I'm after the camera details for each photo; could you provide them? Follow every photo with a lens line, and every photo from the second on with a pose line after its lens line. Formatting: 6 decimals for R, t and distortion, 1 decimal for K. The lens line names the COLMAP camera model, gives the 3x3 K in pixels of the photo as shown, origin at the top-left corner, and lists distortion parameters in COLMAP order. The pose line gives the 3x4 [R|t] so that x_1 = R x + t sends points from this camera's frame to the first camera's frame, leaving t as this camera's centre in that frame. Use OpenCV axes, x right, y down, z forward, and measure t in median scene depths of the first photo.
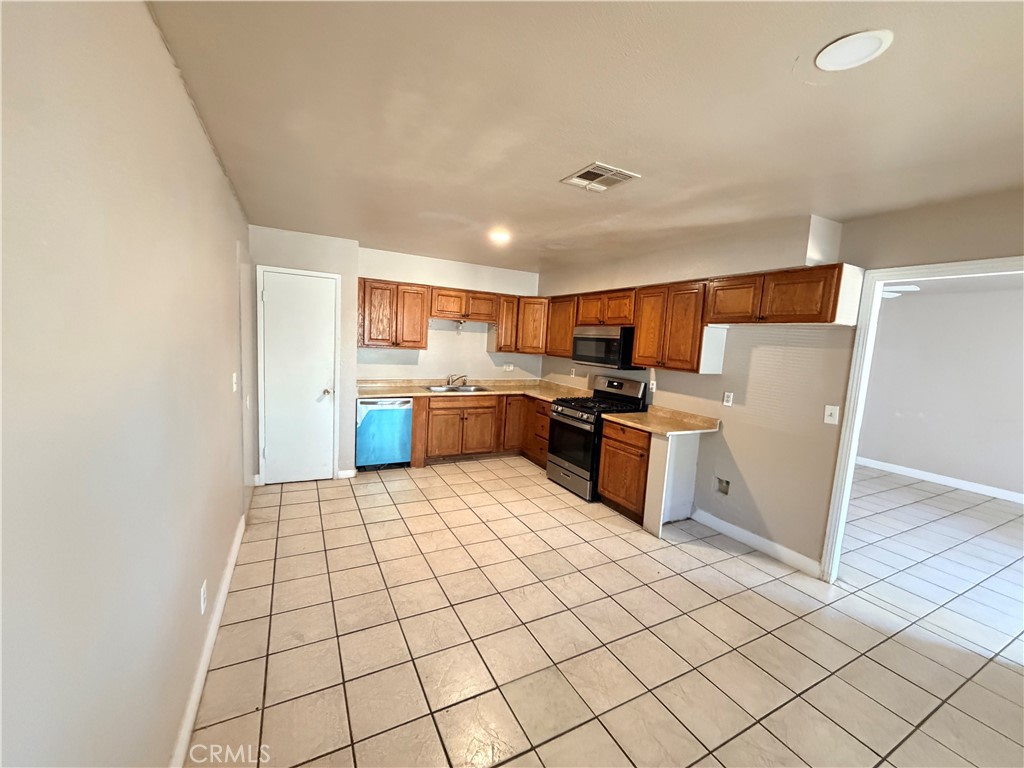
lens RADIAL K [[408.2, 0, 513.3], [0, 408.2, 383.2], [0, 0, 1]] dist [0.005769, -0.000677]
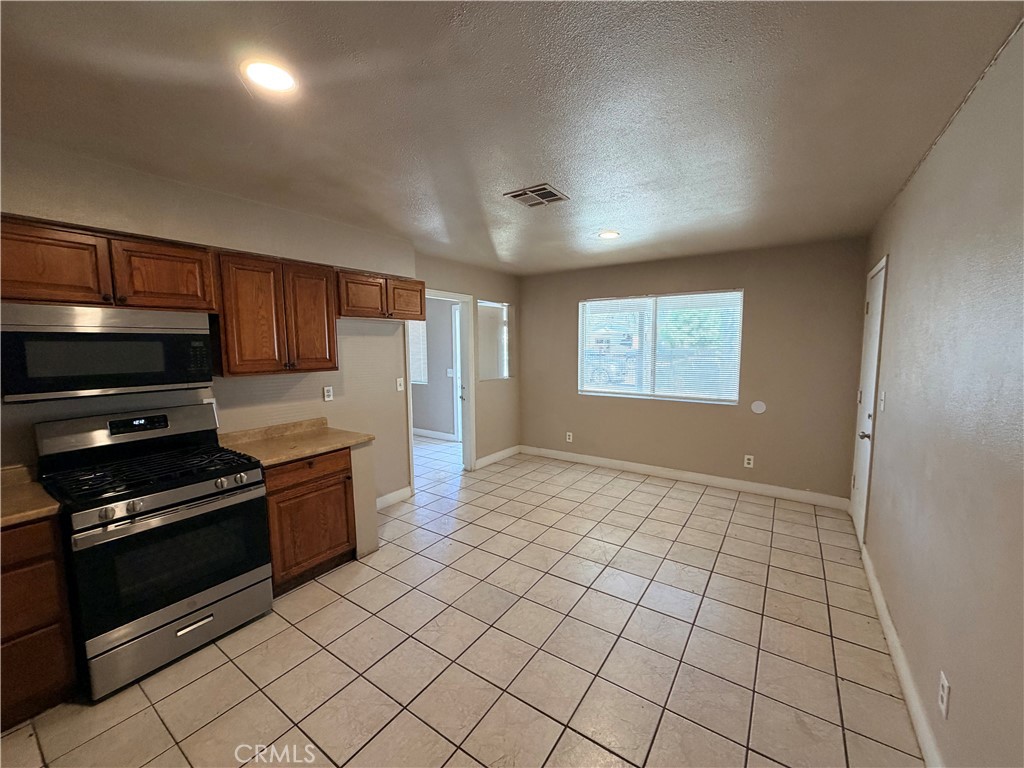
lens RADIAL K [[408.2, 0, 513.9], [0, 408.2, 380.6], [0, 0, 1]] dist [0.005769, -0.000677]
pose [[-0.462875, -0.133025, 0.876385, -0.512967], [0.076328, 0.979022, 0.188918, -0.138557], [-0.883131, 0.154338, -0.443011, 1.012668]]
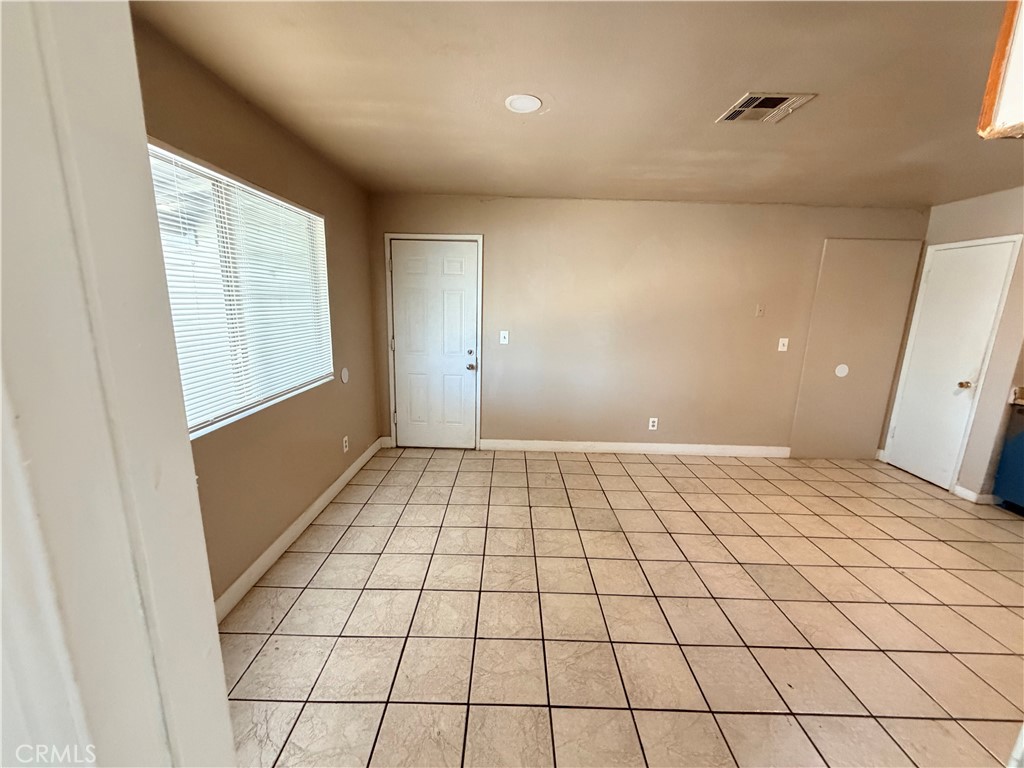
lens RADIAL K [[408.2, 0, 507.7], [0, 408.2, 384.2], [0, 0, 1]] dist [0.005769, -0.000677]
pose [[-0.475322, 0.109780, -0.872936, 0.806823], [-0.145043, 0.968832, 0.200817, -0.015397], [0.867774, 0.222066, -0.444584, 0.645442]]
